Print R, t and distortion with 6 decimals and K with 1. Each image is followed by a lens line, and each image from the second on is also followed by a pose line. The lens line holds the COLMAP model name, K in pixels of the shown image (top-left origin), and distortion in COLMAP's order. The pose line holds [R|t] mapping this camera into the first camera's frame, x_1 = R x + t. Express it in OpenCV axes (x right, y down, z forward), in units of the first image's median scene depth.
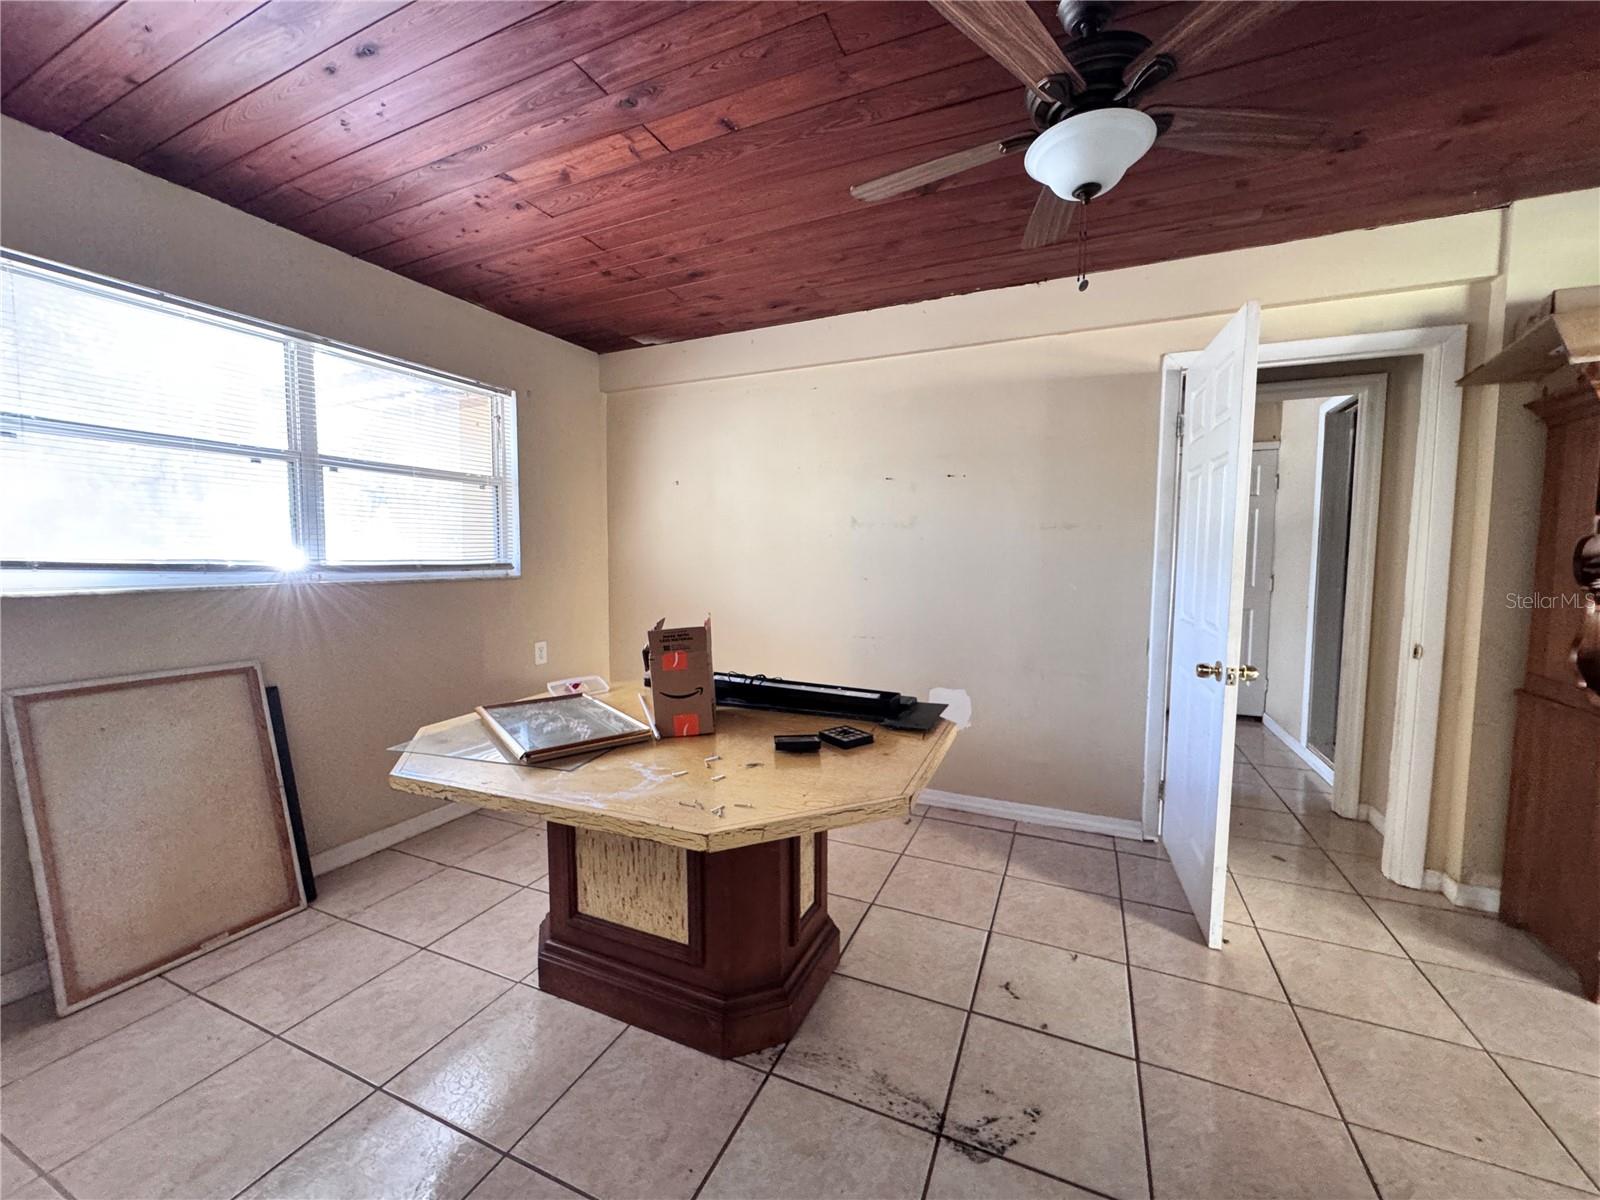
lens RADIAL K [[638.5, 0, 798.4], [0, 638.5, 599.0], [0, 0, 1]] dist [-0.001080, -0.000262]
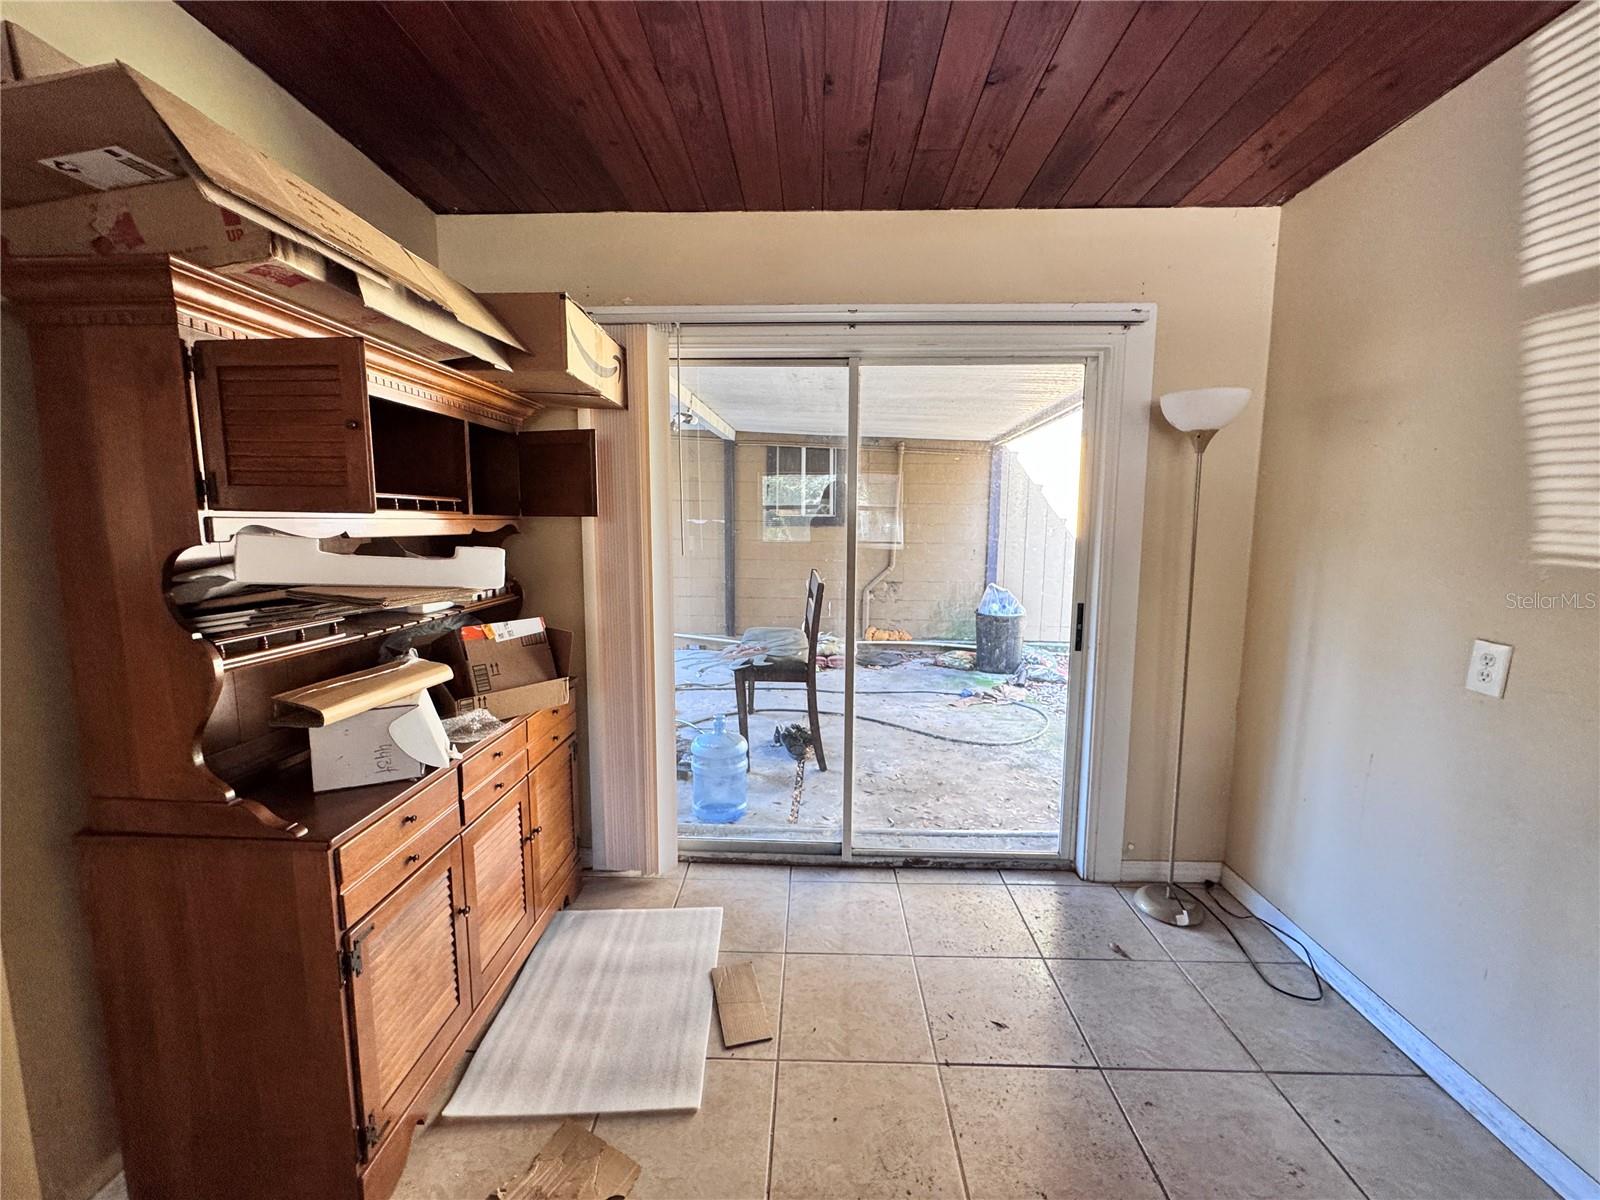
lens RADIAL K [[638.5, 0, 798.4], [0, 638.5, 599.0], [0, 0, 1]] dist [-0.001080, -0.000262]
pose [[-0.383210, -0.116172, 0.916327, 0.474353], [0.057085, 0.987184, 0.149028, -0.098796], [-0.921896, 0.109418, -0.371667, 0.669867]]
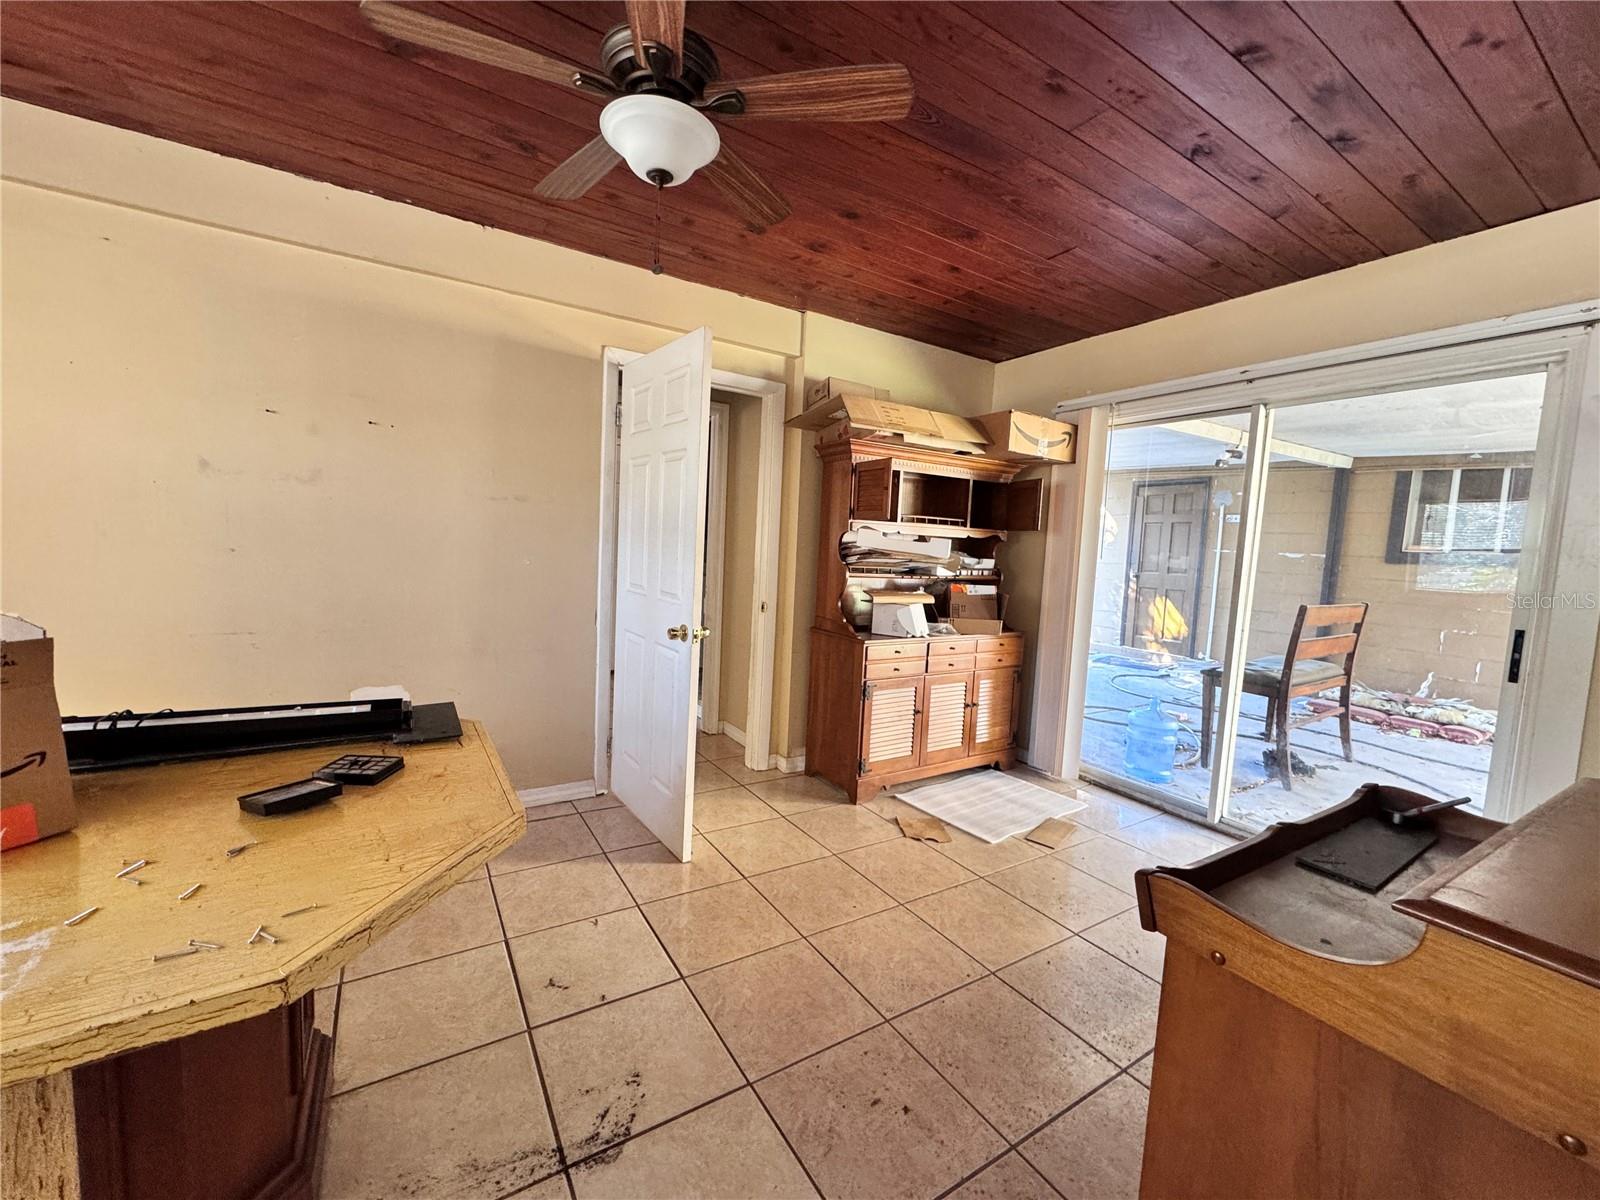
lens RADIAL K [[638.5, 0, 798.4], [0, 638.5, 599.0], [0, 0, 1]] dist [-0.001080, -0.000262]
pose [[0.556941, -0.048274, 0.829148, -0.208900], [0.013739, 0.998708, 0.048917, -0.005797], [-0.830438, -0.015853, 0.556885, 0.158532]]
